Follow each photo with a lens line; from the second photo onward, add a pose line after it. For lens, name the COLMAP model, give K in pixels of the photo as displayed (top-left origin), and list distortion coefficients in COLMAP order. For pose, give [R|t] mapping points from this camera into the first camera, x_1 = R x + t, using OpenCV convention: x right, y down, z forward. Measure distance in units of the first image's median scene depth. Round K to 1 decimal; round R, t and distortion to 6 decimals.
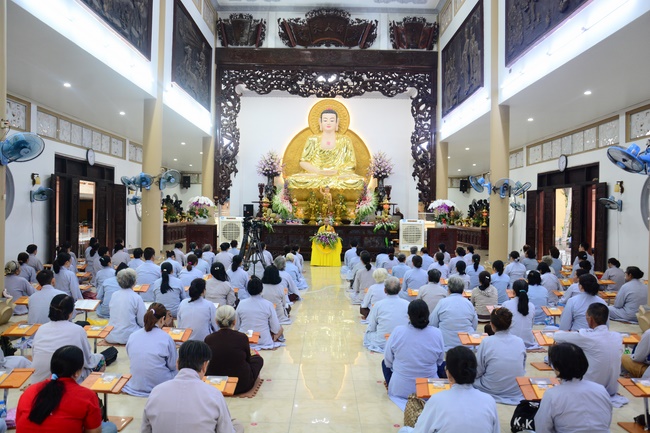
lens RADIAL K [[546.5, 0, 324.4], [0, 546.5, 215.8], [0, 0, 1]] dist [-0.110991, 0.003501]
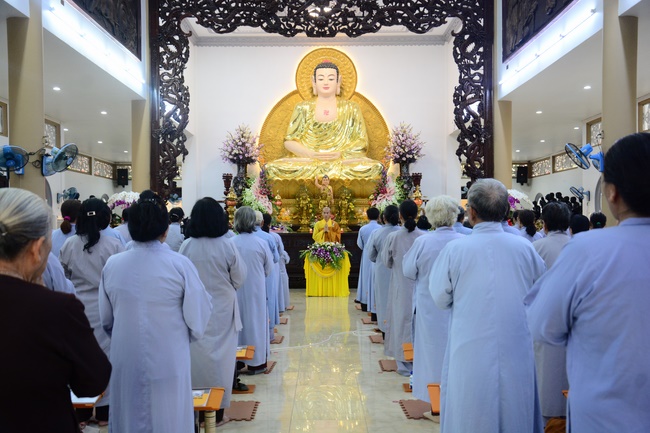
lens RADIAL K [[714.7, 0, 326.4], [0, 714.7, 218.4], [0, 0, 1]] dist [0.036294, 0.000000]
pose [[0.999770, -0.020528, 0.006218, -0.000709], [0.020593, 0.999732, -0.010547, 0.008912], [-0.006000, 0.010673, 0.999925, 0.146314]]
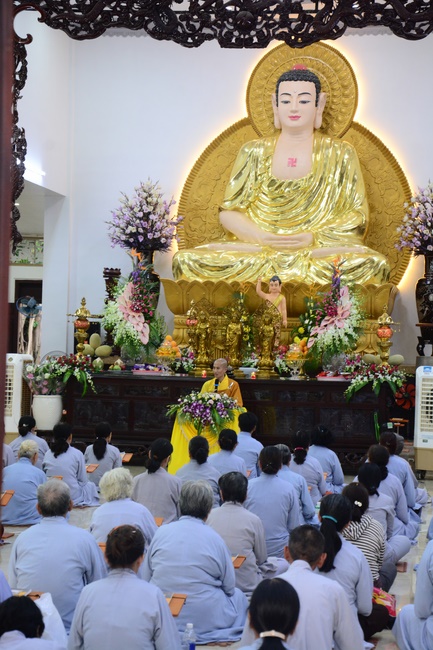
lens RADIAL K [[1608.9, 0, 217.8], [0, 1608.9, 326.0], [0, 0, 1]] dist [0.748060, 0.000000]
pose [[0.987008, 0.011231, -0.160278, 0.173317], [-0.013853, 0.999788, -0.015254, -0.002126], [0.160073, 0.017276, 0.986954, -0.147549]]
